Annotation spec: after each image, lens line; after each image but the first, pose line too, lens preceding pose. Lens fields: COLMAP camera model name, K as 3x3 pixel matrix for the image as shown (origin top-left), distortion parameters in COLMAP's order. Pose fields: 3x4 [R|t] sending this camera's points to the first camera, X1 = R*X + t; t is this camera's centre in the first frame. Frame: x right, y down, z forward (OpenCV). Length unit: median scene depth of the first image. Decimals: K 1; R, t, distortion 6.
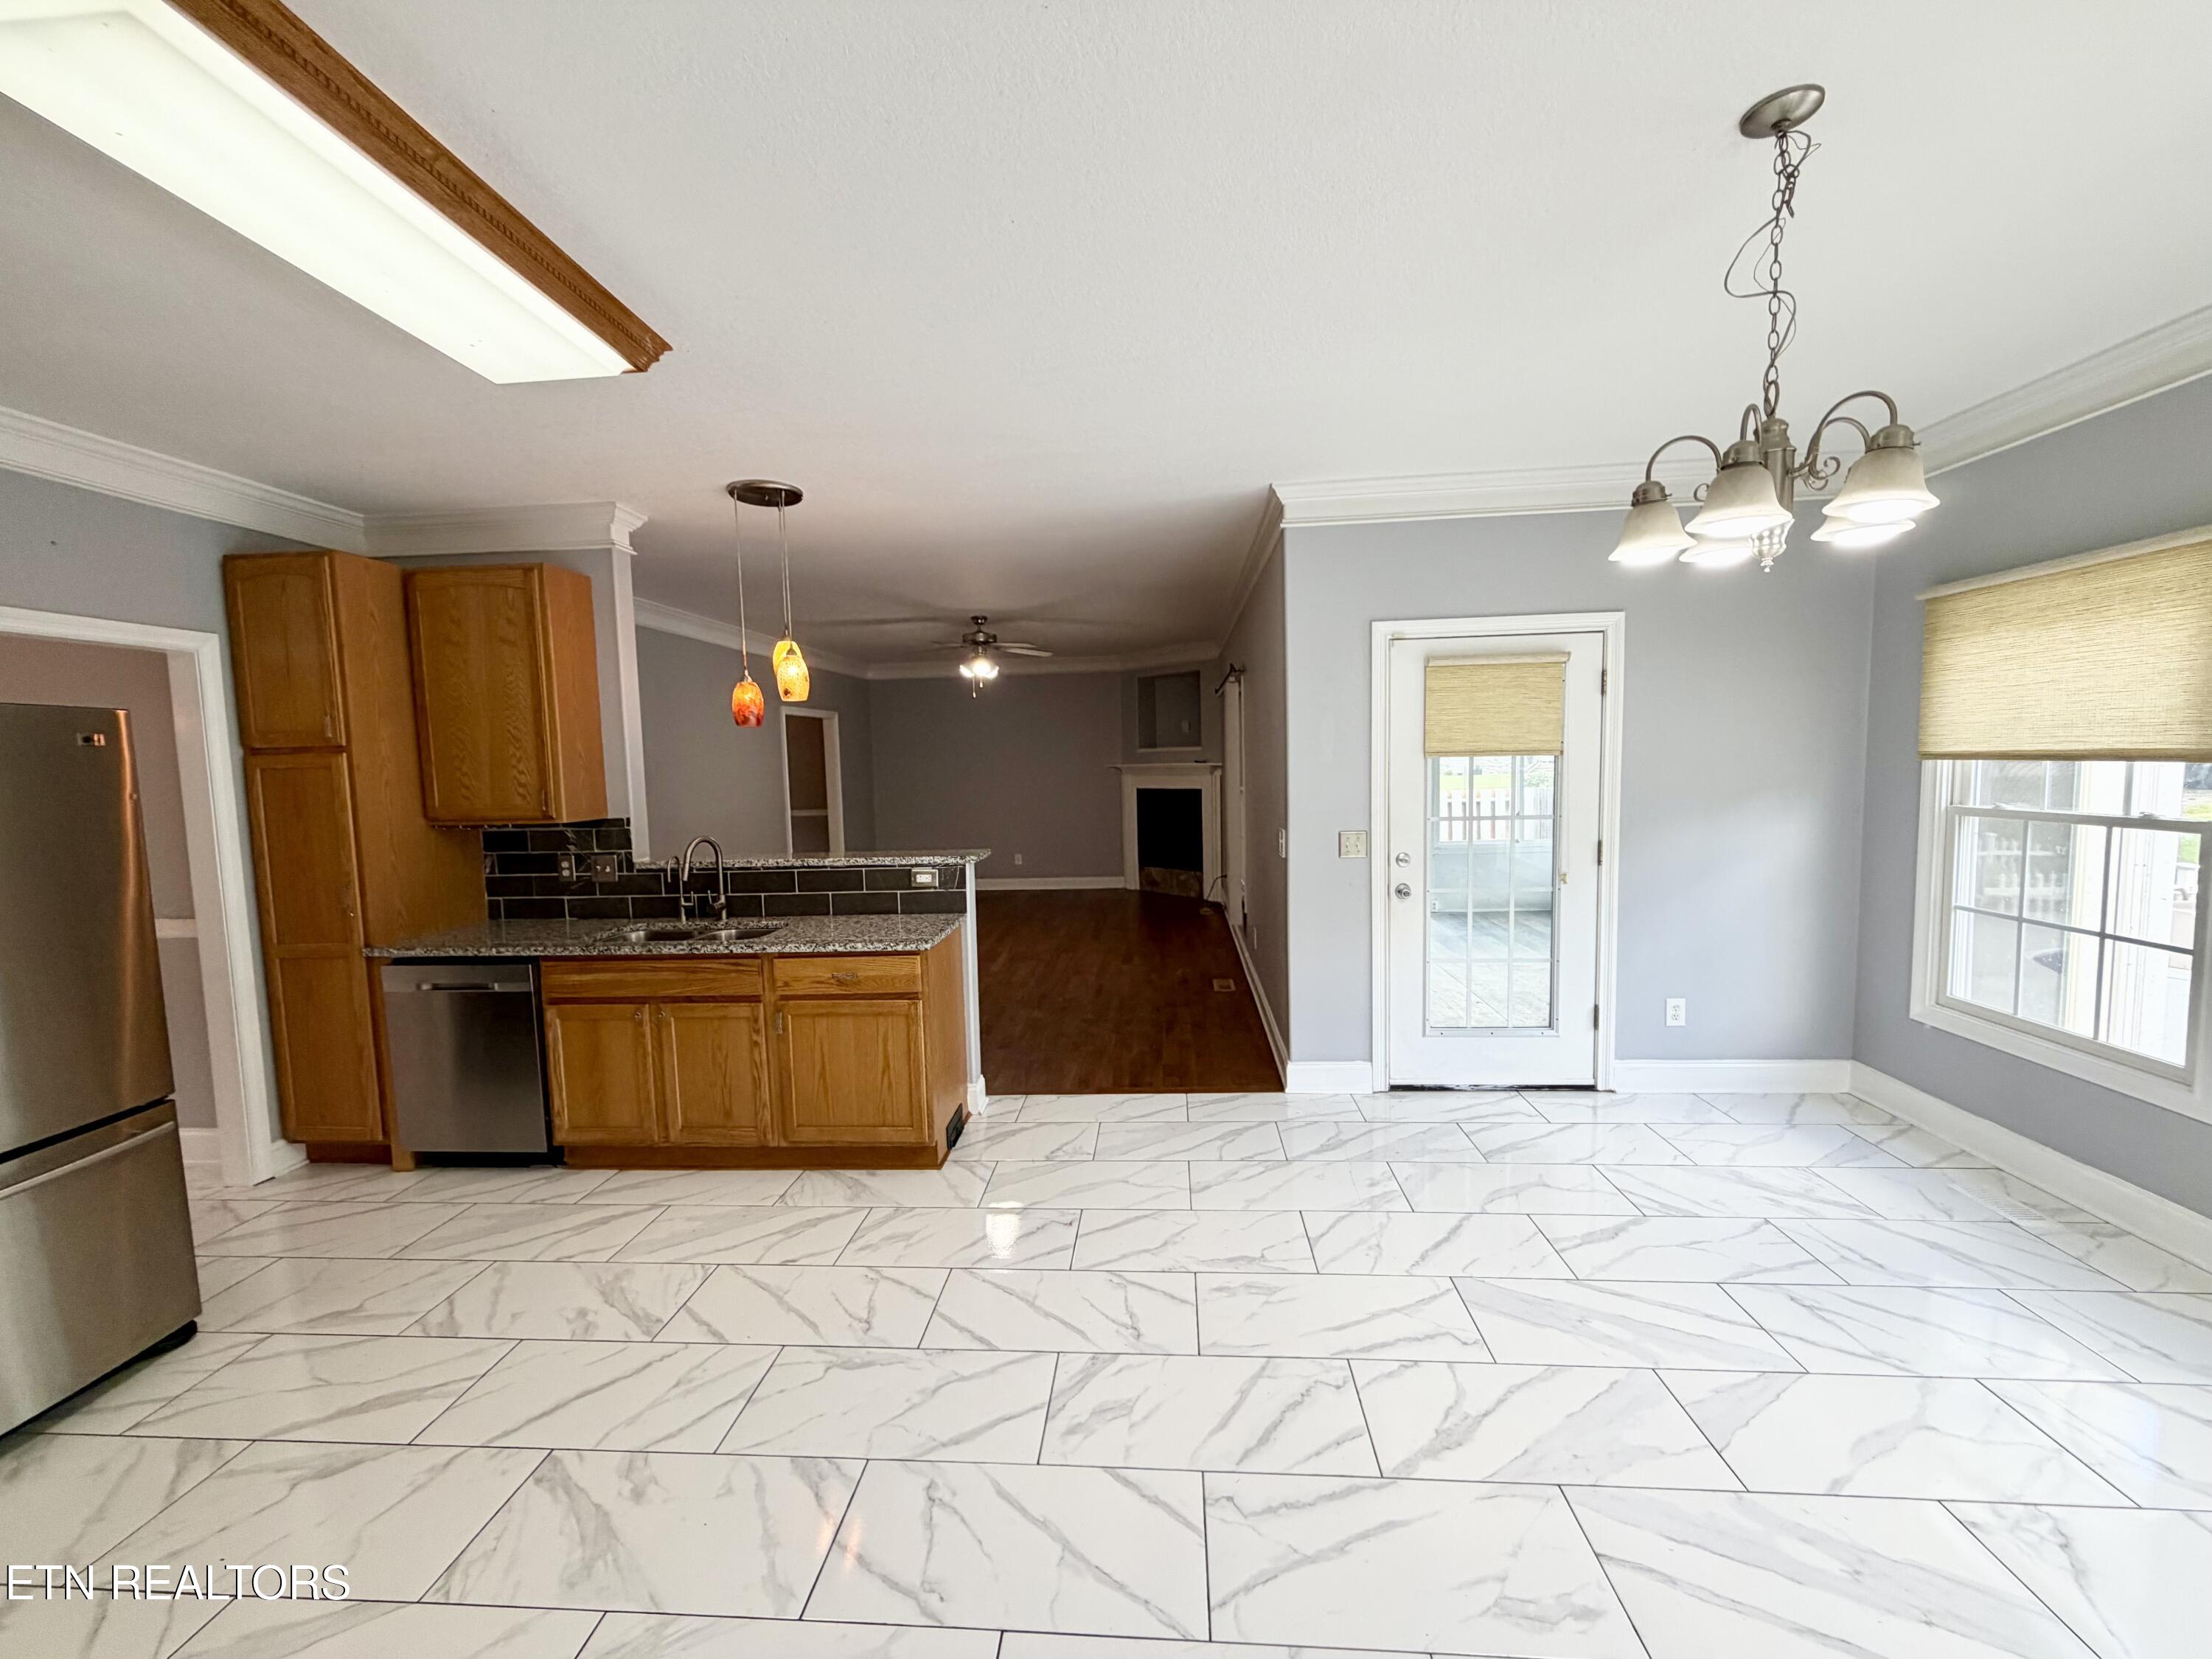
lens RADIAL K [[888.1, 0, 1099.5], [0, 888.1, 828.2], [0, 0, 1]] dist [0.002168, -0.000230]
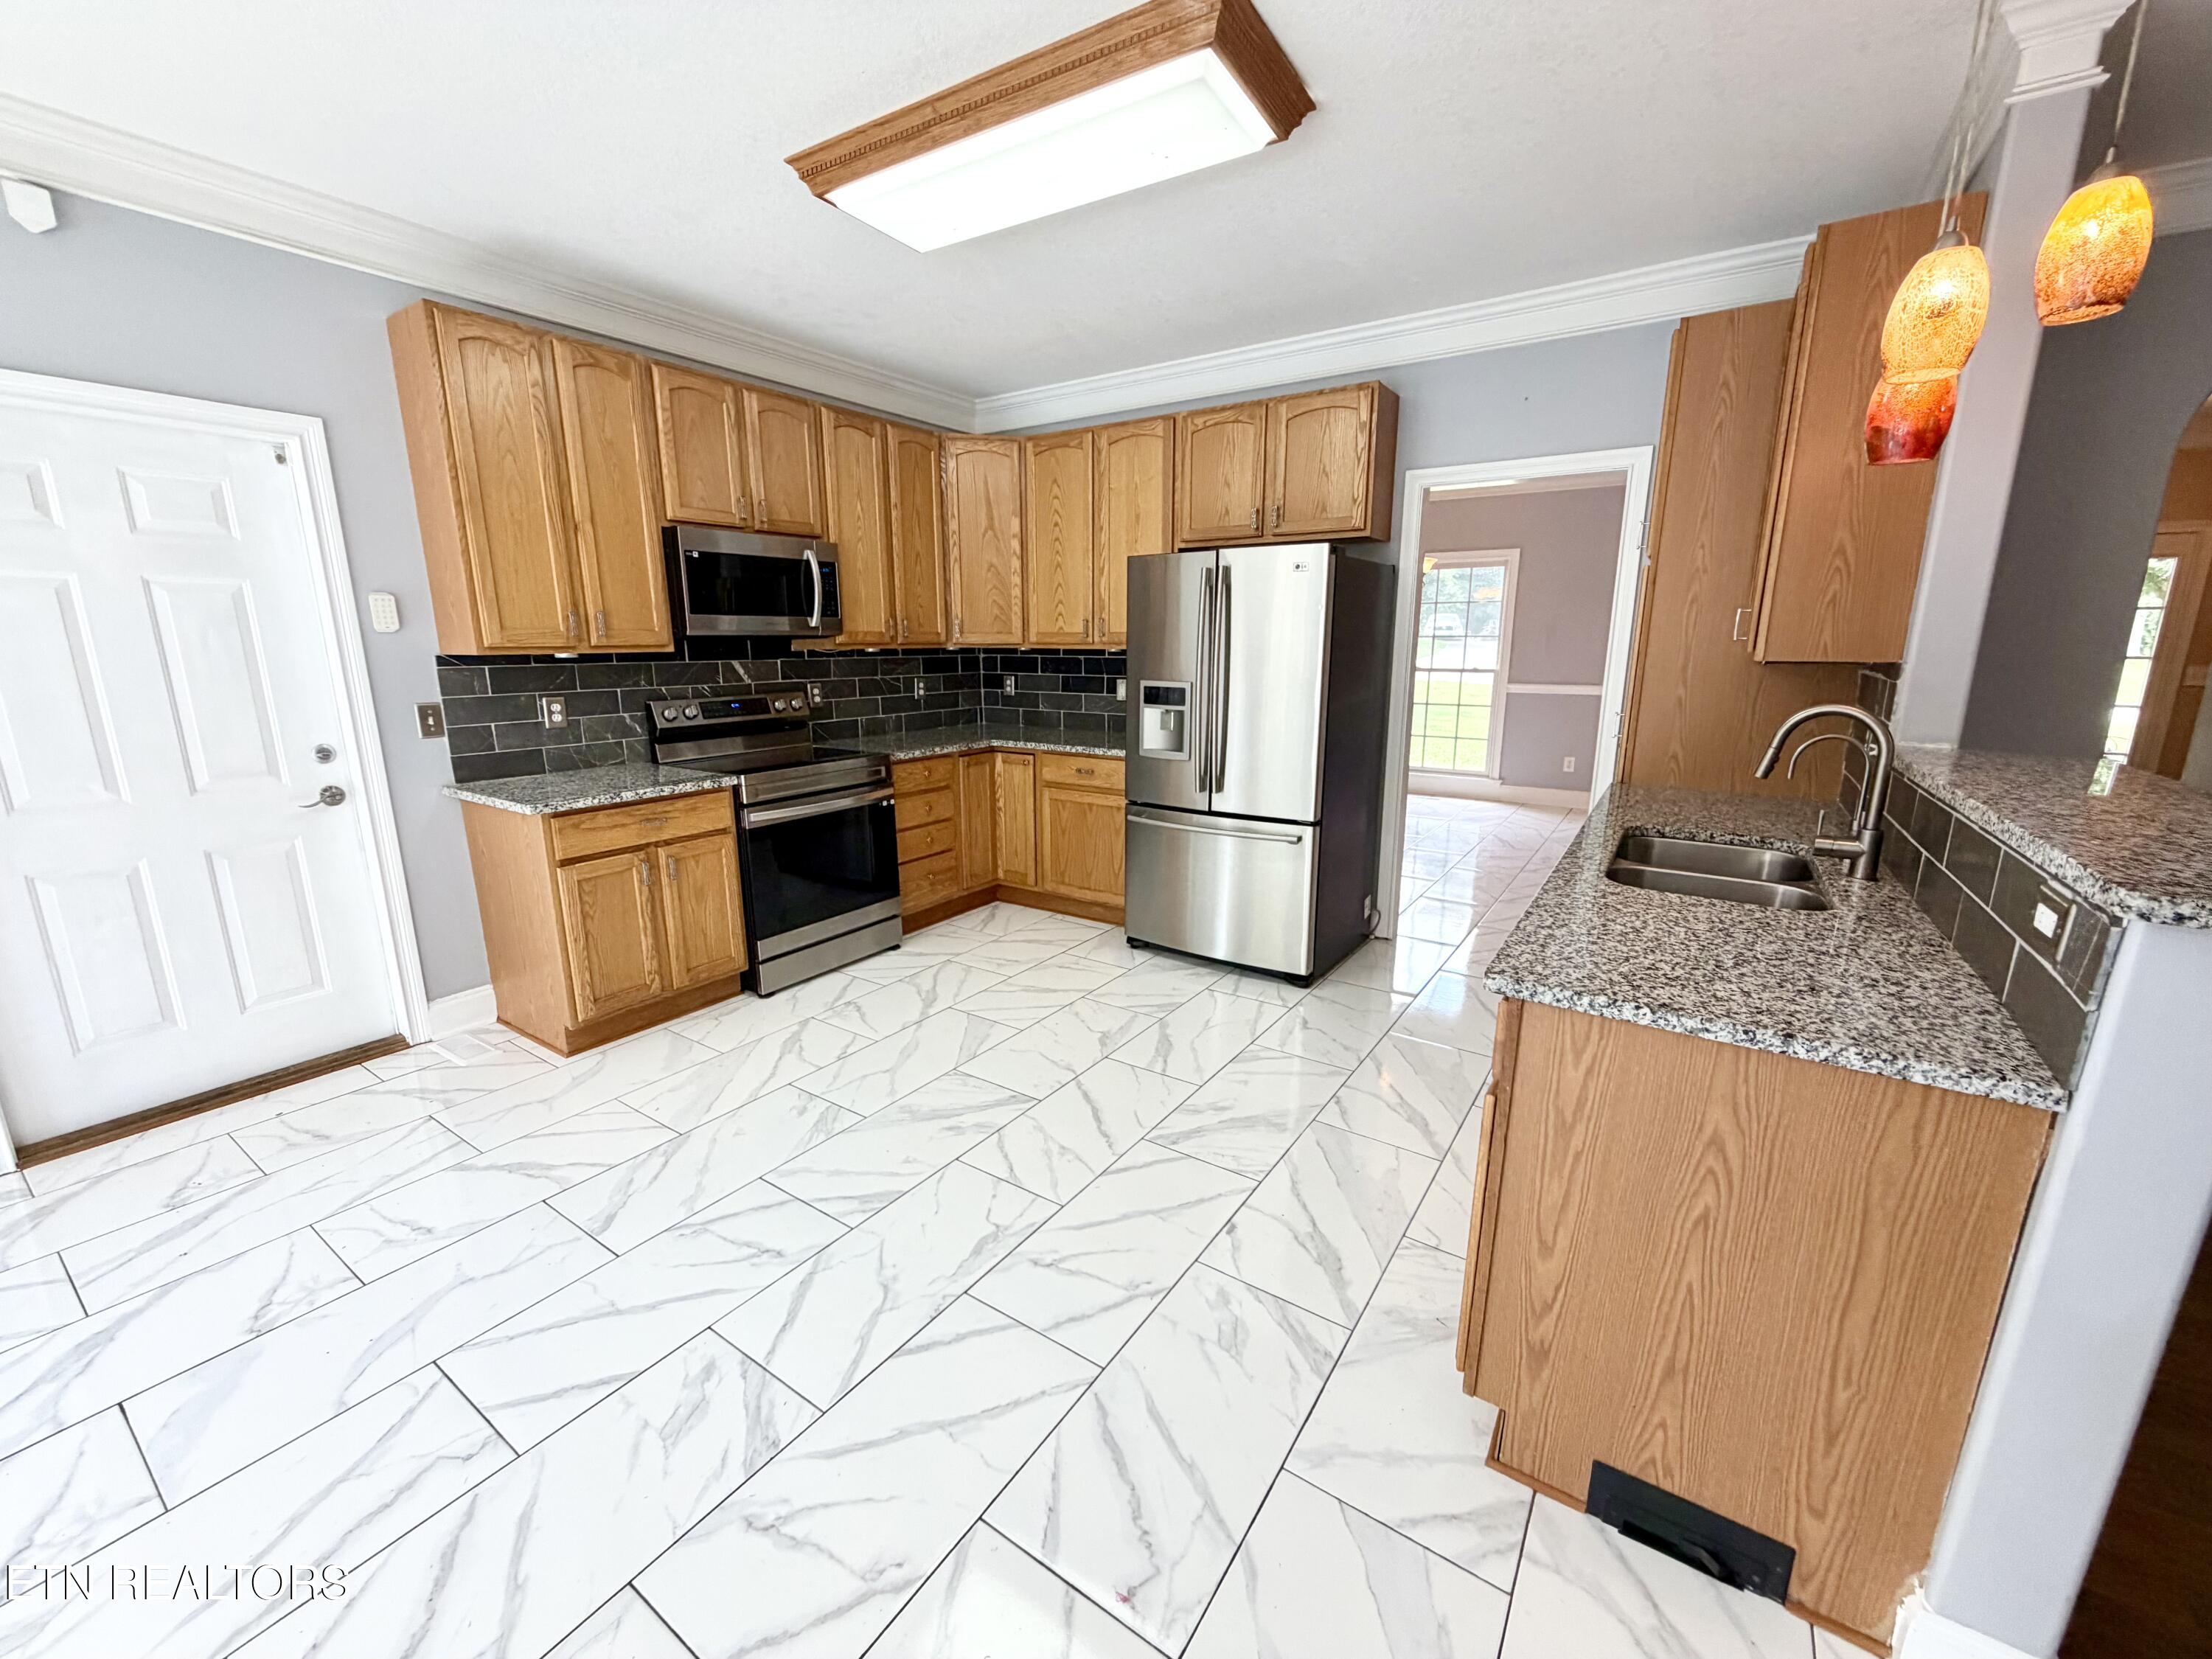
lens RADIAL K [[883.3, 0, 1098.9], [0, 883.3, 830.3], [0, 0, 1]] dist [0.000211, 0.000108]
pose [[-0.497752, 0.213586, -0.840609, 0.227719], [-0.051744, 0.960165, 0.274602, -0.041909], [0.865774, 0.180180, -0.466873, 0.963221]]
